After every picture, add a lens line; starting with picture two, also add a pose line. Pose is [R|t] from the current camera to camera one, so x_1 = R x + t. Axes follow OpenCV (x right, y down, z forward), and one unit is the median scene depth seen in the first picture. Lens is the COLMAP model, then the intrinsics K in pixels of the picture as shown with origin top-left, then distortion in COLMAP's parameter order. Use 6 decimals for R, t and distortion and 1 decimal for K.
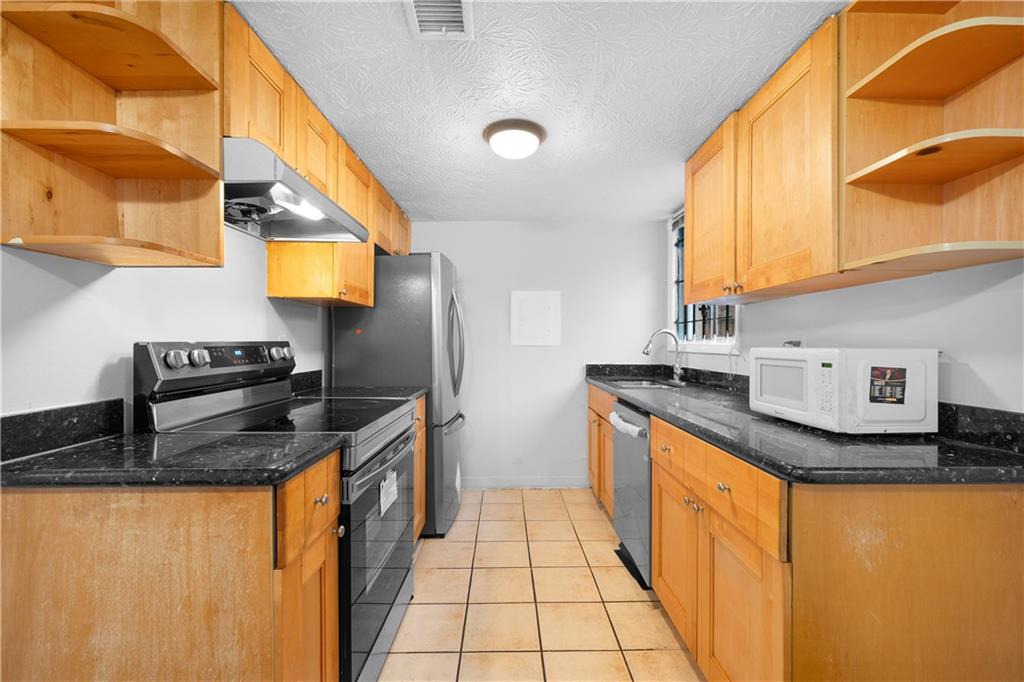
lens RADIAL K [[431.0, 0, 517.5], [0, 431.0, 345.2], [0, 0, 1]] dist [0.000190, -0.001158]
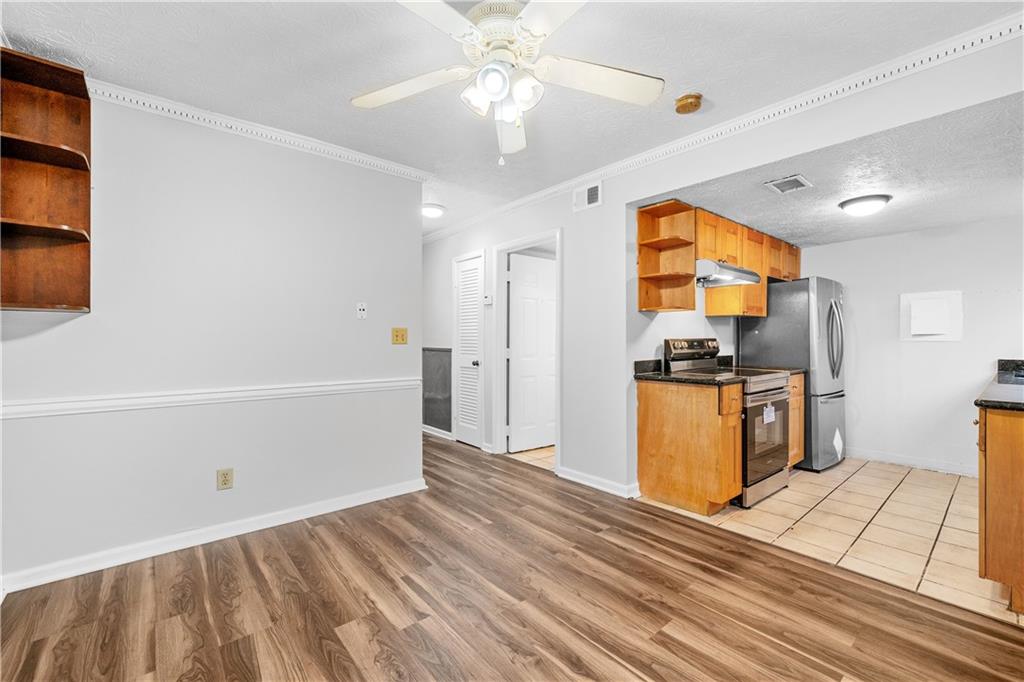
lens RADIAL K [[431.0, 0, 514.3], [0, 431.0, 340.6], [0, 0, 1]] dist [0.000190, -0.001158]
pose [[0.630182, -0.000879, -0.776447, 0.488935], [-0.002119, 0.999994, -0.002853, 0.010046], [0.776444, 0.003443, 0.630176, -1.126282]]
